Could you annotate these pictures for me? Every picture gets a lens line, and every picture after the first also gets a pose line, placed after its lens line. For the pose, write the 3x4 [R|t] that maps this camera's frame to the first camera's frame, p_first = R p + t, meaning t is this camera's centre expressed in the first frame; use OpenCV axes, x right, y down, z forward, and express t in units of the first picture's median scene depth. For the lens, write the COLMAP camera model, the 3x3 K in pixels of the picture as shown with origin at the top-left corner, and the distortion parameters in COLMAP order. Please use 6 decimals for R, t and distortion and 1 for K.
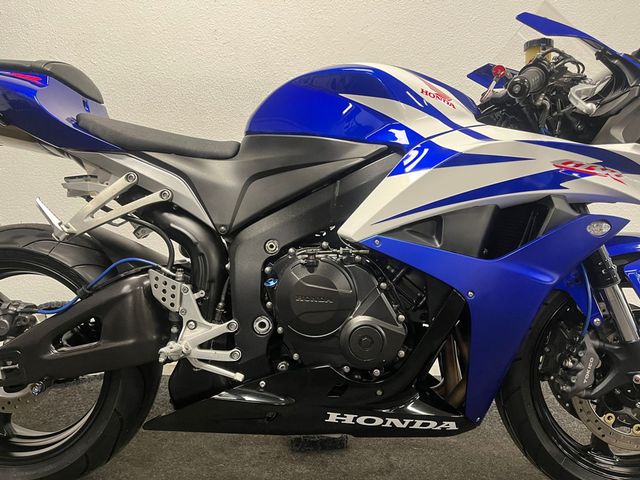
lens RADIAL K [[489.9, 0, 323.5], [0, 489.9, 232.5], [0, 0, 1]] dist [0.040068, -0.004652]
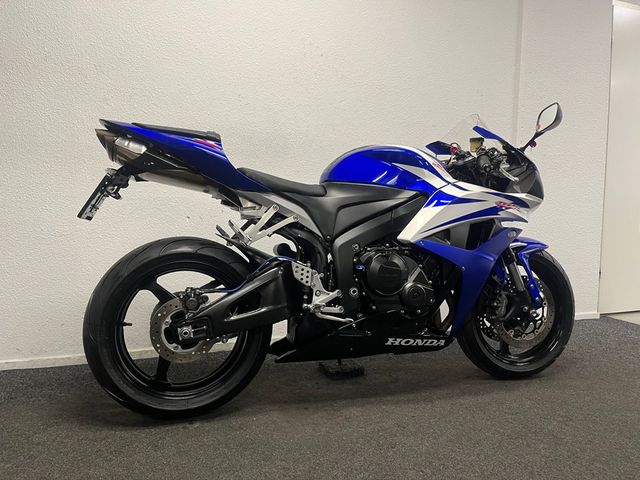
lens RADIAL K [[489.9, 0, 323.5], [0, 489.9, 232.5], [0, 0, 1]] dist [0.040068, -0.004652]
pose [[0.941983, -0.012590, 0.335424, -0.822522], [0.021033, 0.999546, -0.021552, 0.012164], [-0.335001, 0.027357, 0.941821, -0.630617]]
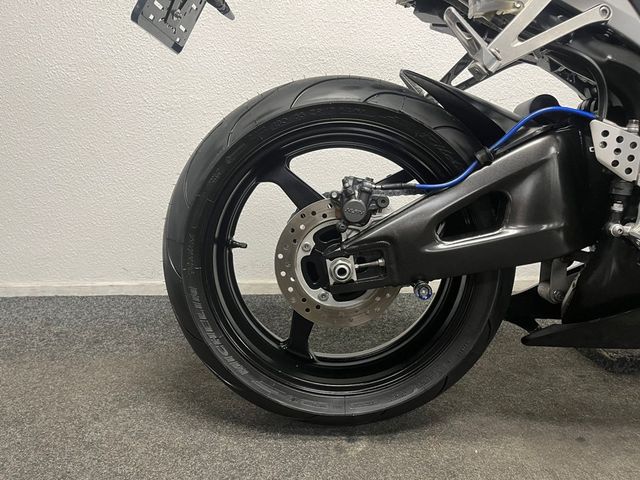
lens RADIAL K [[489.9, 0, 323.5], [0, 489.9, 232.5], [0, 0, 1]] dist [0.040068, -0.004652]
pose [[0.999696, -0.010014, 0.022525, -0.756062], [0.007226, 0.992678, 0.120576, 0.145422], [-0.023567, -0.120376, 0.992449, 0.299617]]
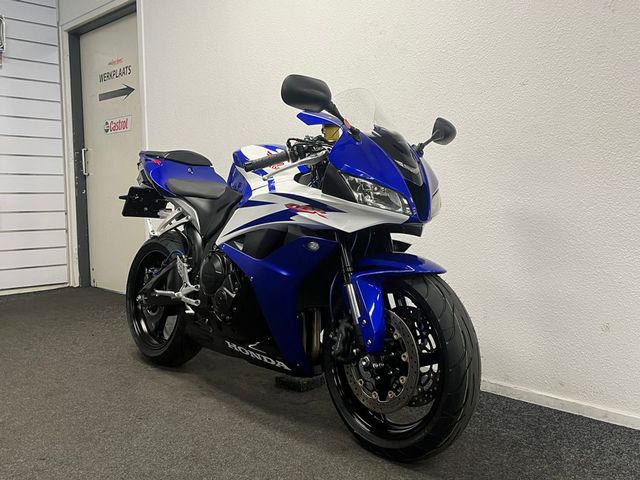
lens RADIAL K [[685.5, 0, 320.0], [0, 685.5, 240.0], [0, 0, 1]] dist [0.002156, 0.000246]
pose [[0.679462, 0.044108, -0.732384, 2.090704], [-0.058985, 0.998244, 0.005397, -0.037179], [0.731336, 0.039533, 0.680870, -0.477976]]
